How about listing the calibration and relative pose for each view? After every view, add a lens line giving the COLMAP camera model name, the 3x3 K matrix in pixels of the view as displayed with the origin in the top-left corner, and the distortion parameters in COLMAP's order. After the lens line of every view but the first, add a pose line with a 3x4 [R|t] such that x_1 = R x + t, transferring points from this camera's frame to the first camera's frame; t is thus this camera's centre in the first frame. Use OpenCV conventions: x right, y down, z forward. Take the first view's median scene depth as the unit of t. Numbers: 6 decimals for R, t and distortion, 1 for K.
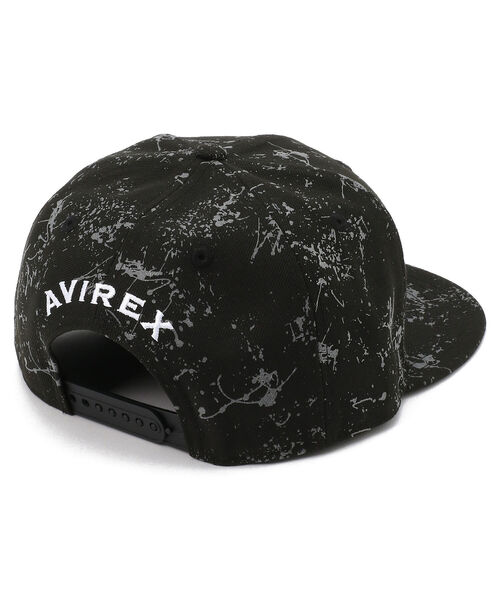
lens RADIAL K [[1754.4, 0, 250.0], [0, 1754.4, 300.0], [0, 0, 1]] dist [0.017943, 0.208517]
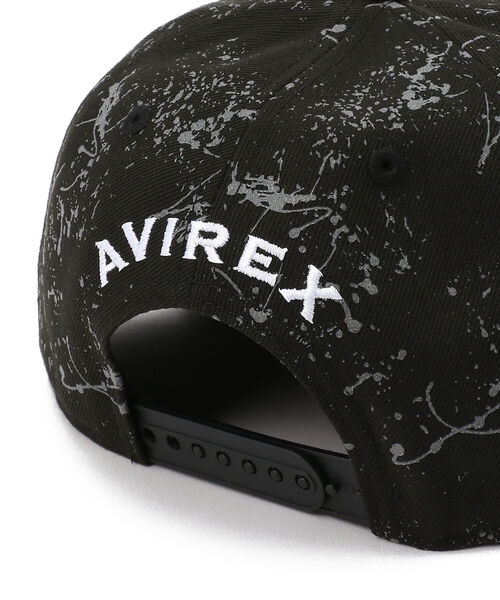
lens RADIAL K [[1563.6, 0, 250.0], [0, 1563.6, 300.0], [0, 0, 1]] dist [0.031839, 0.165519]
pose [[0.999204, -0.033350, 0.021903, -0.080644], [0.033898, 0.999108, -0.025178, 0.027326], [-0.021044, 0.025900, 0.999443, 0.514711]]
